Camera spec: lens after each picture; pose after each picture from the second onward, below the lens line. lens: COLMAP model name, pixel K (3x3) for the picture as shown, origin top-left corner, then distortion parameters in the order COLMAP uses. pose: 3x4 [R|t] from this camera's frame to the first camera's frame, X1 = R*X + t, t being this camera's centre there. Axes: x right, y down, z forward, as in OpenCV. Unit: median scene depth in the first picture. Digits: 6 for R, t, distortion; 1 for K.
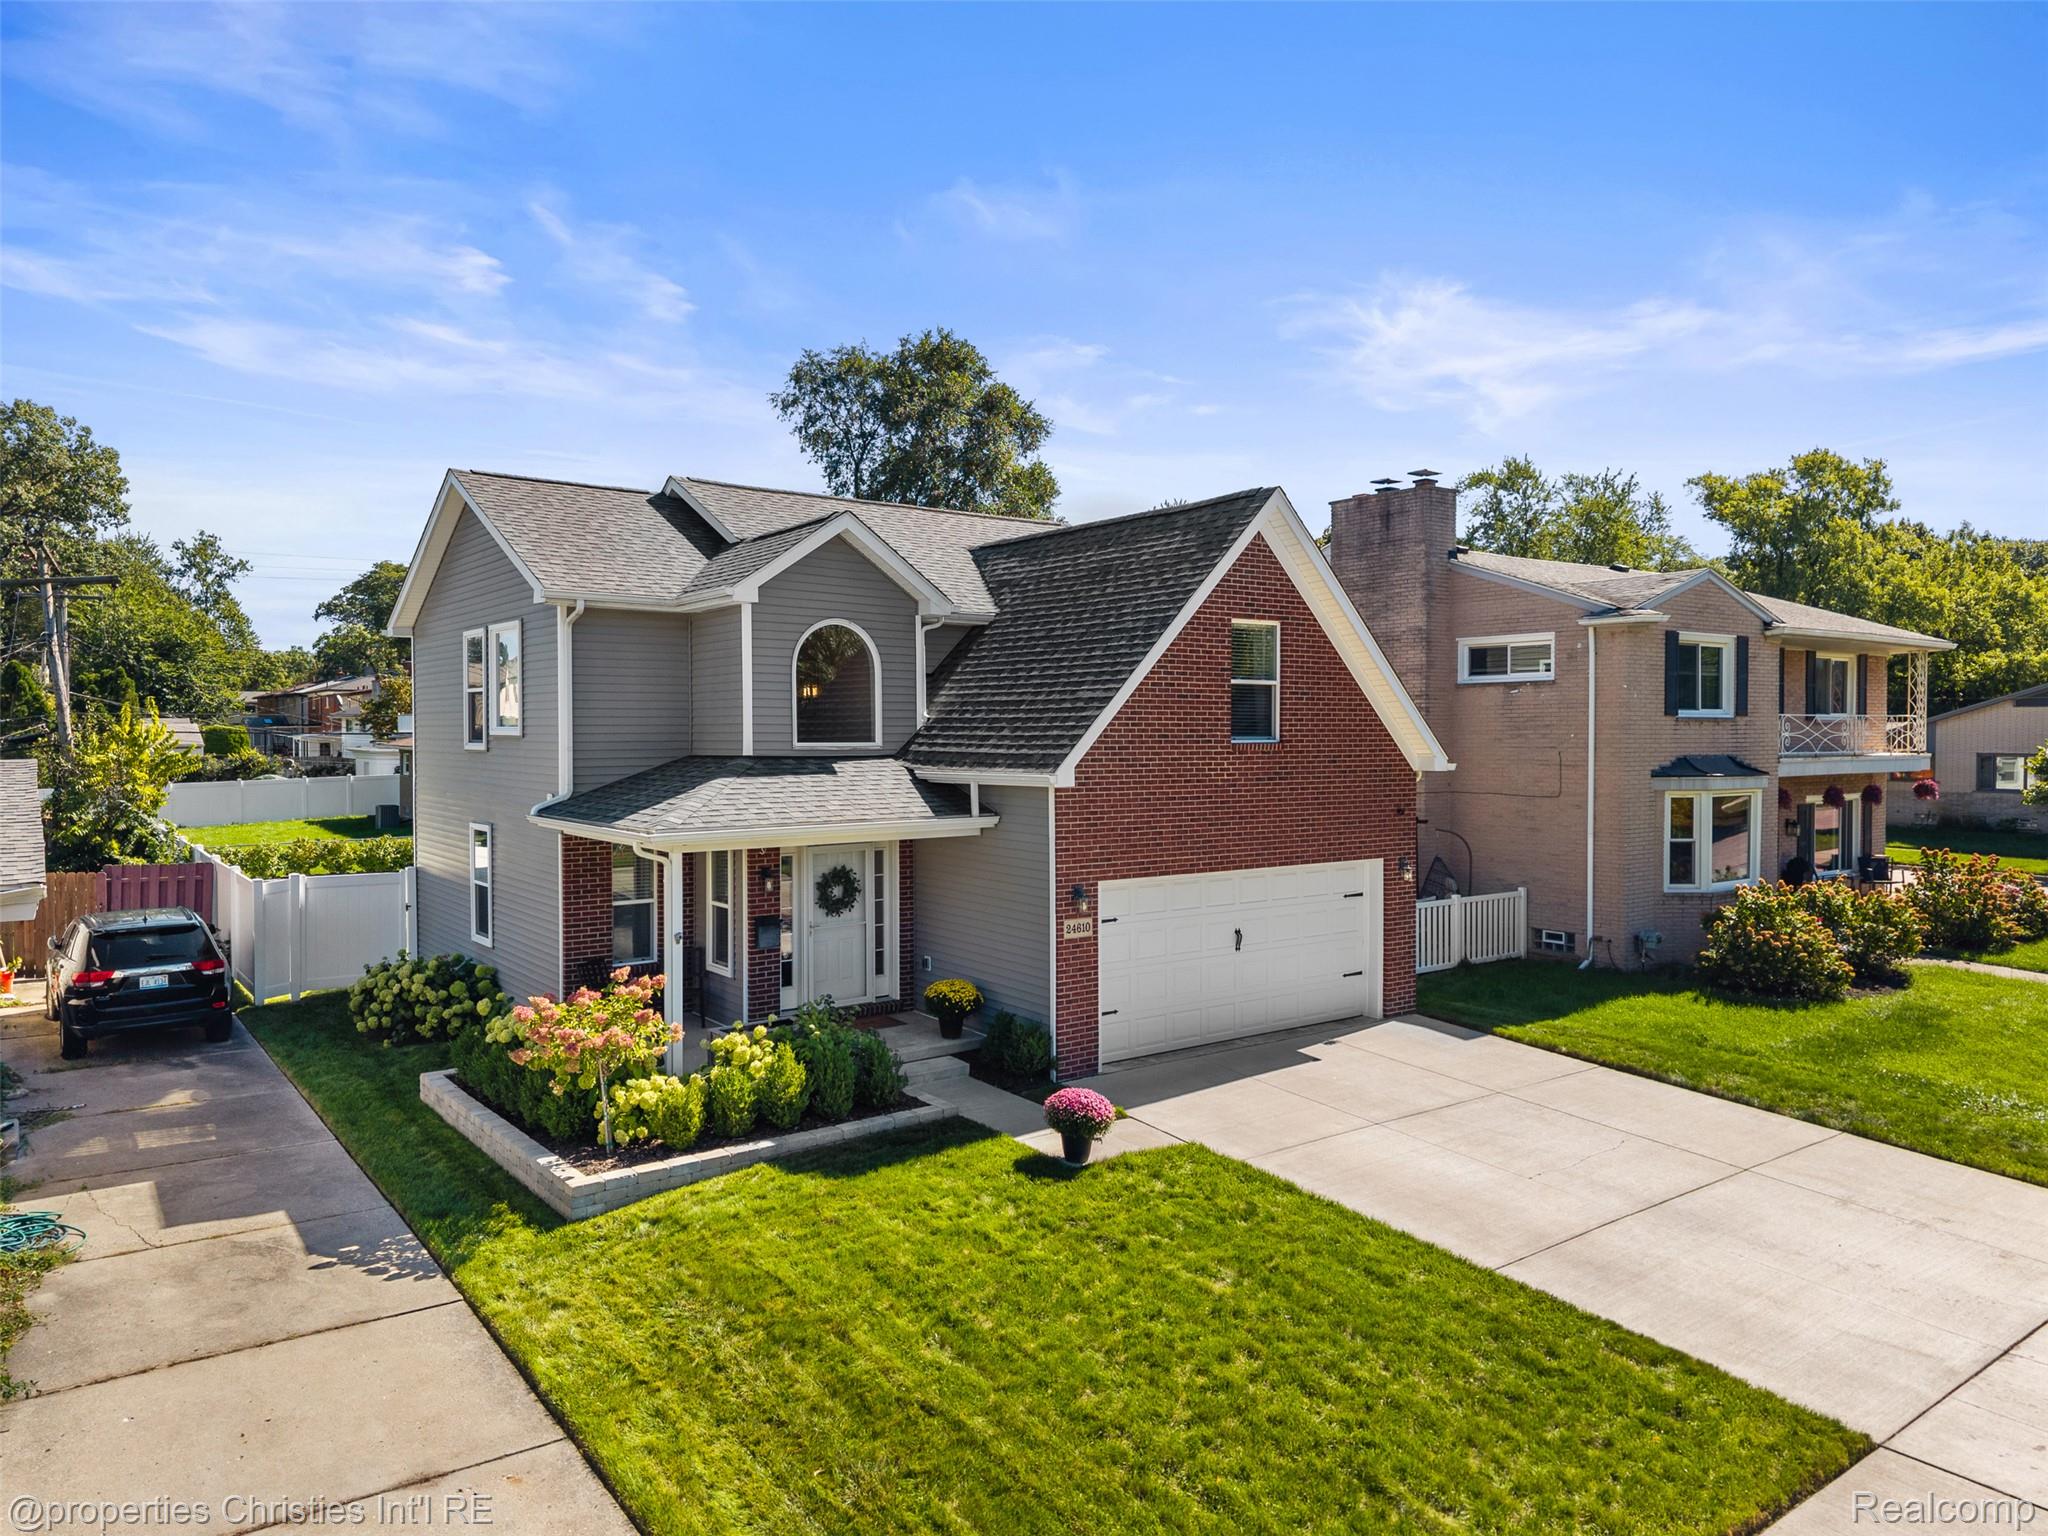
lens RADIAL K [[1326.7, 0, 1024.0], [0, 1326.7, 768.0], [0, 0, 1]] dist [0.003311, -0.000938]
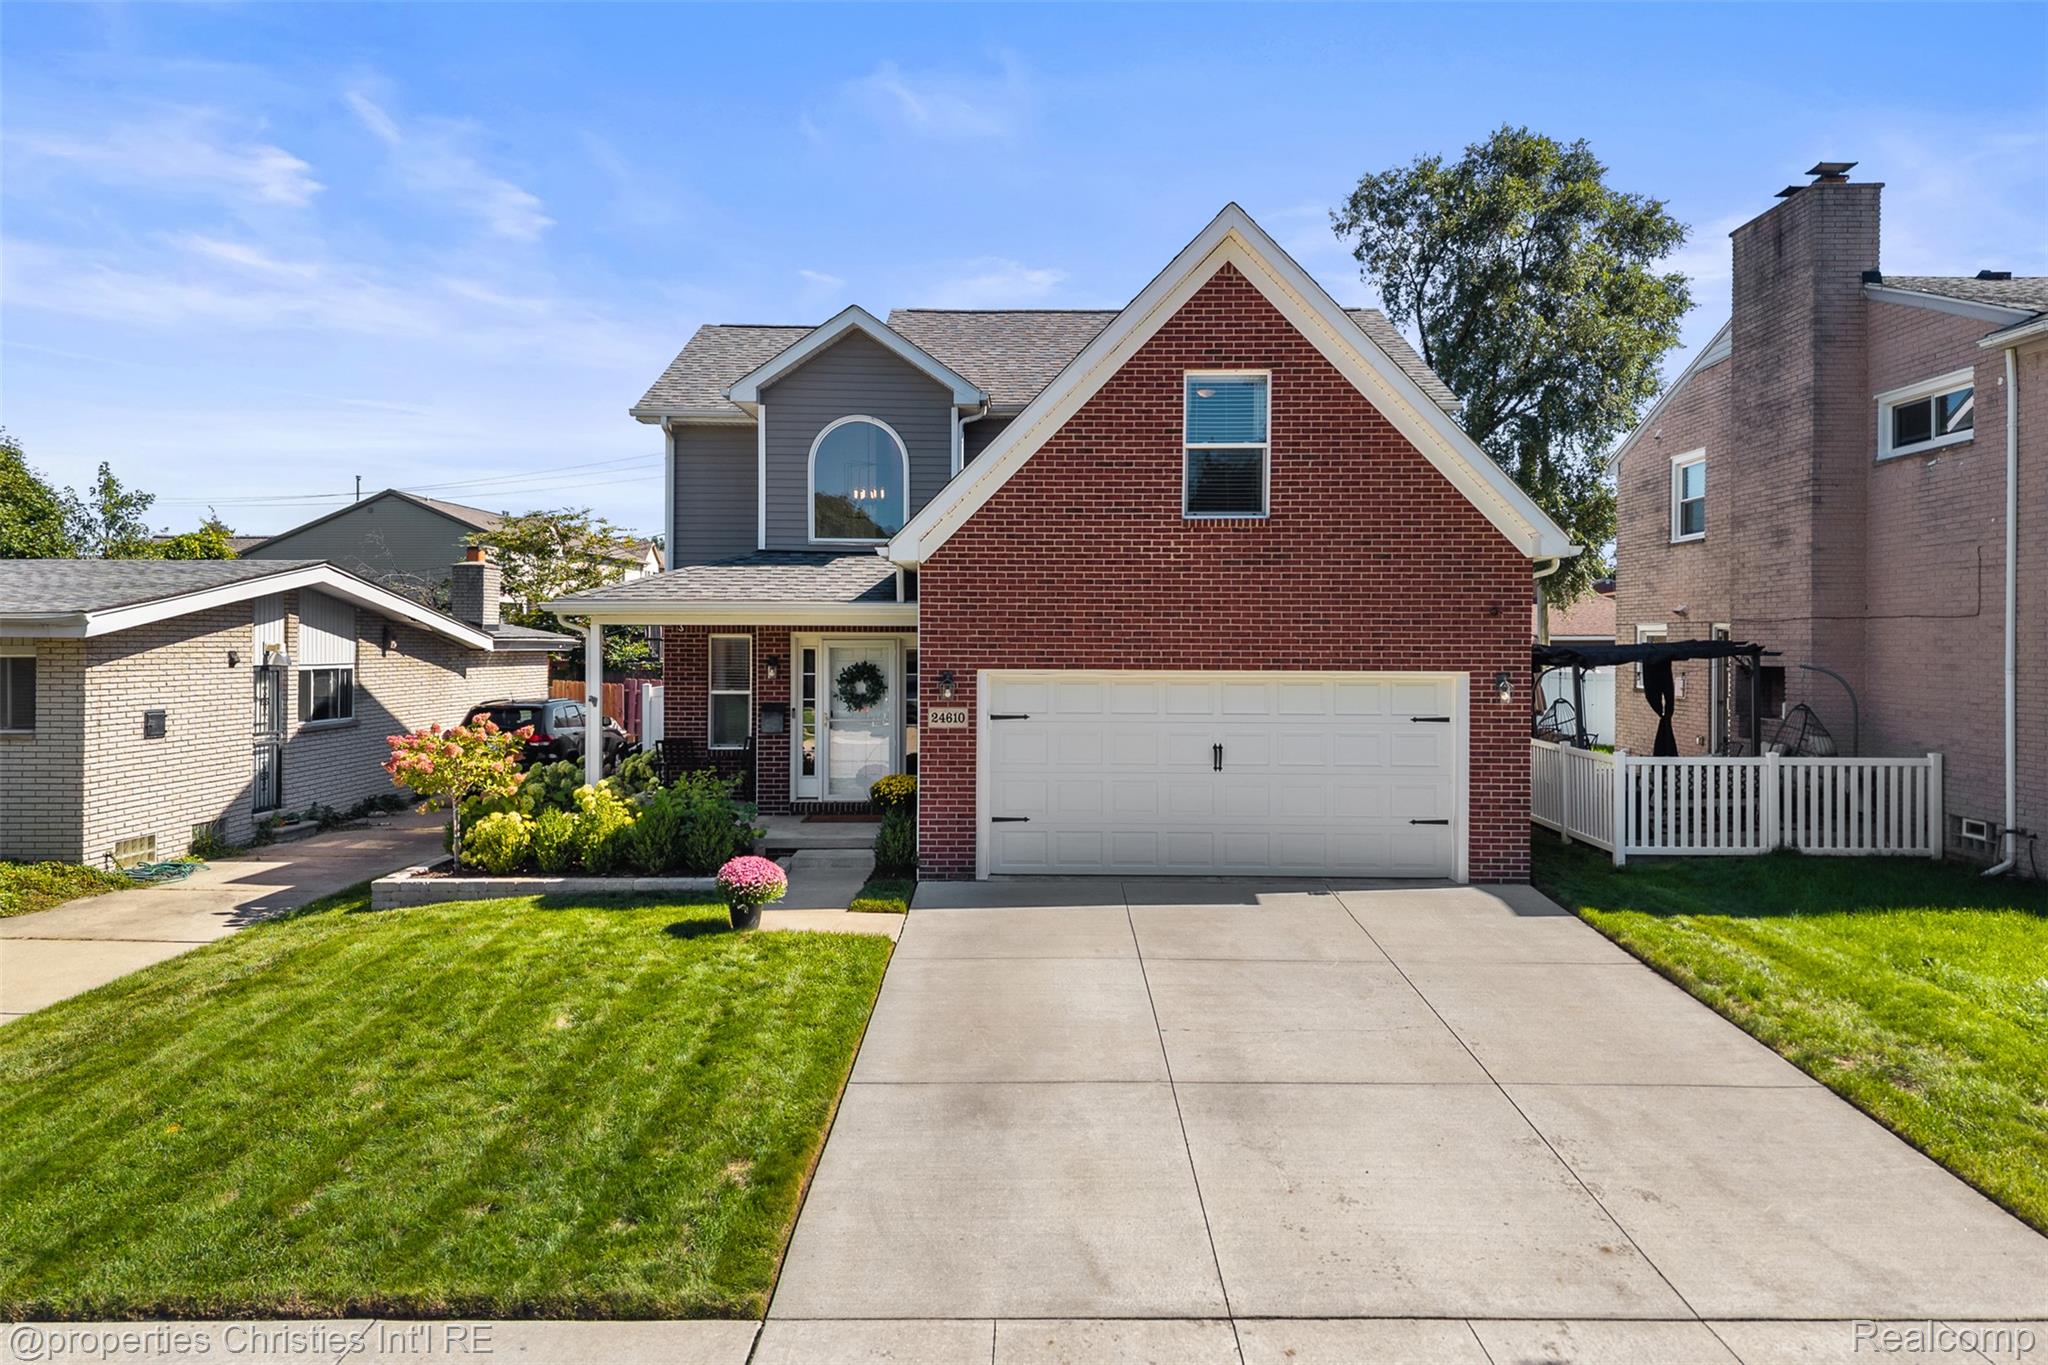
lens RADIAL K [[1384.5, 0, 1025.3], [0, 1384.5, 660.1], [0, 0, 1]] dist [-0.002540, 0.000511]
pose [[0.807657, 0.012852, -0.589513, 0.573927], [-0.017474, 0.999845, -0.002142, 0.072297], [0.589394, 0.012031, 0.807756, 0.225461]]
